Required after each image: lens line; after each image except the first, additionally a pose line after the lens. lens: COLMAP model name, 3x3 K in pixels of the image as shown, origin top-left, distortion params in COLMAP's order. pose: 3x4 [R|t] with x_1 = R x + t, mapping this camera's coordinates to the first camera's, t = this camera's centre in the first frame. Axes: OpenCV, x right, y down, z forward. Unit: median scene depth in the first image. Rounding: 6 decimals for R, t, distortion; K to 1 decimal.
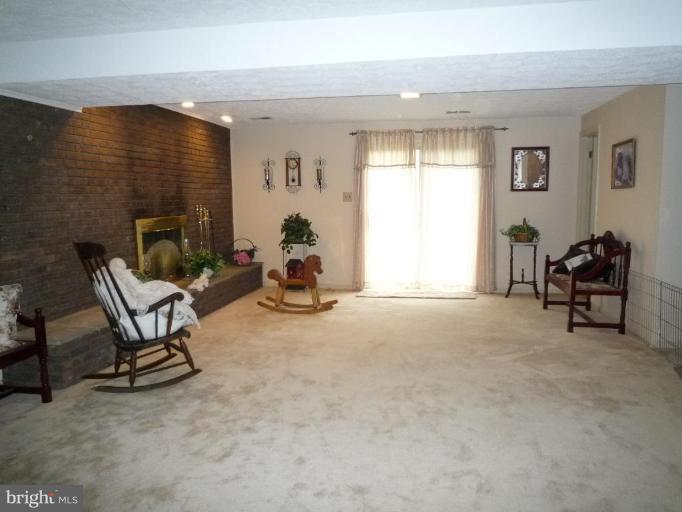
lens RADIAL K [[503.7, 0, 343.3], [0, 503.7, 256.0], [0, 0, 1]] dist [-0.033236, -0.009758]
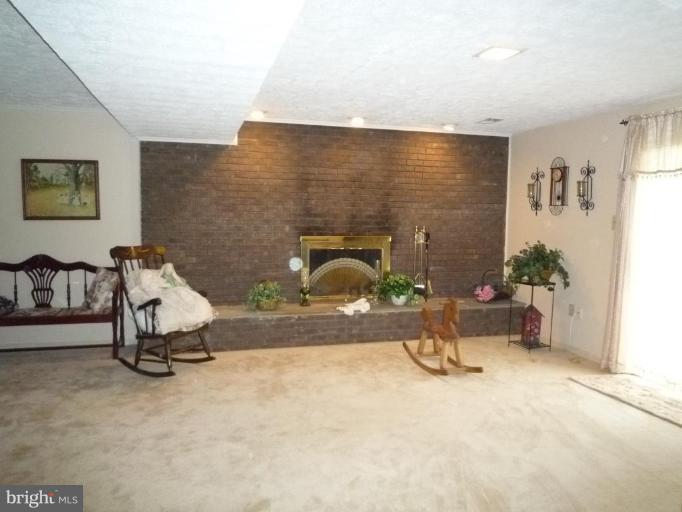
lens RADIAL K [[503.7, 0, 339.8], [0, 503.7, 254.2], [0, 0, 1]] dist [-0.033236, -0.009758]
pose [[0.445398, 0.085165, -0.891273, 0.579661], [-0.122802, 0.991869, 0.033409, -0.077630], [0.886871, 0.094570, 0.452234, 0.564581]]
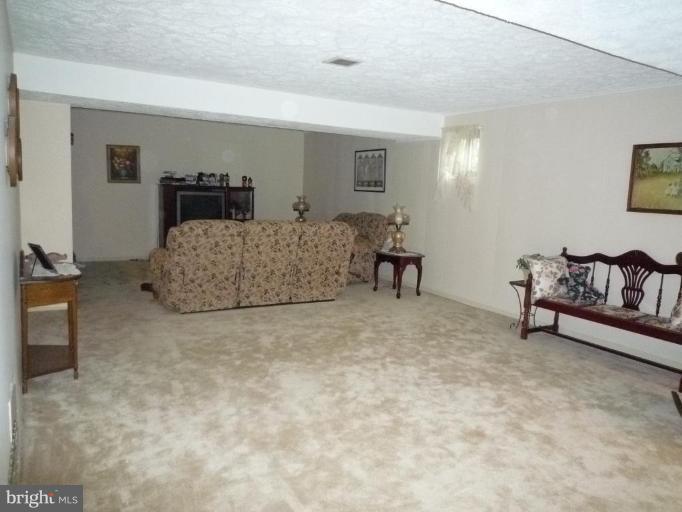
lens RADIAL K [[503.7, 0, 340.0], [0, 503.7, 256.1], [0, 0, 1]] dist [-0.033236, -0.009758]
pose [[-0.737386, 0.065105, -0.672327, 0.427084], [-0.121107, 0.966473, 0.226414, -0.098256], [0.664527, 0.248378, -0.704779, 0.759463]]
